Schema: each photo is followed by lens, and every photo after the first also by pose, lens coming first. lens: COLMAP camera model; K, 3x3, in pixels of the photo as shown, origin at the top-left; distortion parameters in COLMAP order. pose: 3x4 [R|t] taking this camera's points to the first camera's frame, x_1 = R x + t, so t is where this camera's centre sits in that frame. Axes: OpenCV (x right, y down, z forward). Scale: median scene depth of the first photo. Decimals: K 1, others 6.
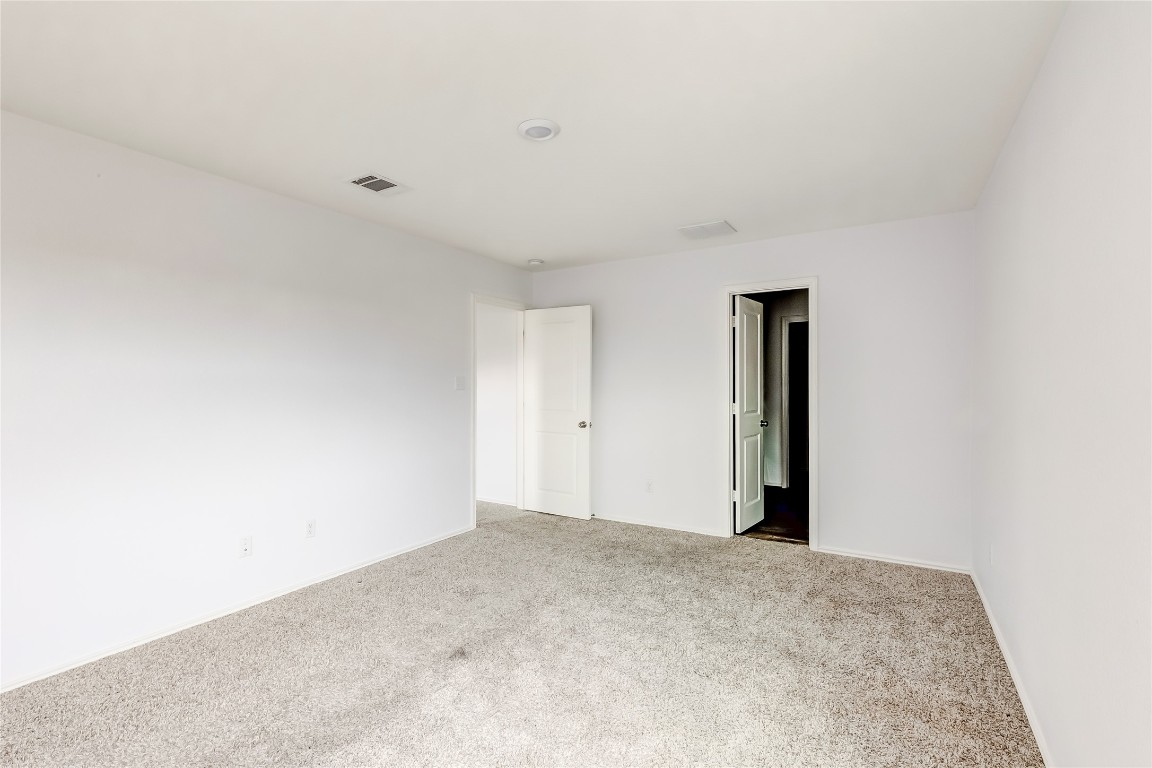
lens RADIAL K [[524.4, 0, 575.7], [0, 524.4, 387.7], [0, 0, 1]] dist [0.003490, 0.000398]
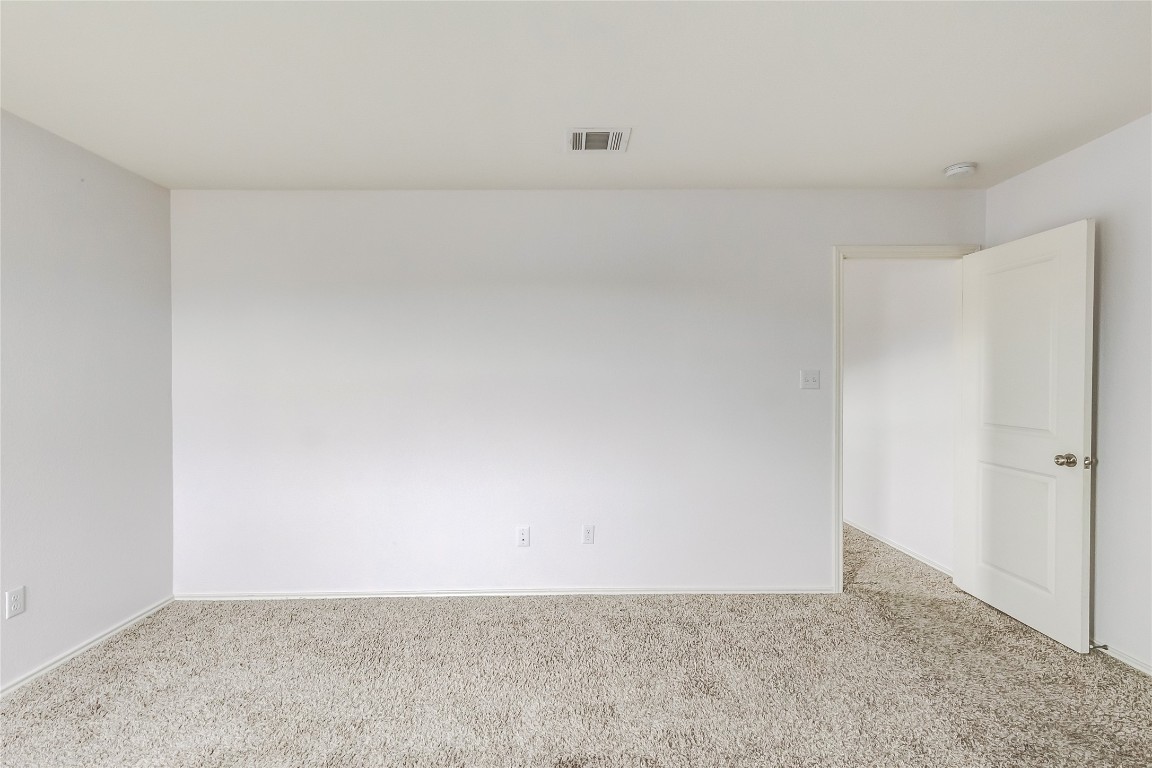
lens RADIAL K [[524.4, 0, 575.7], [0, 524.4, 387.7], [0, 0, 1]] dist [0.003490, 0.000398]
pose [[0.529640, 0.007920, -0.848185, 0.192356], [-0.002820, 0.999967, 0.007576, -0.001904], [0.848218, -0.001621, 0.529645, 0.330327]]
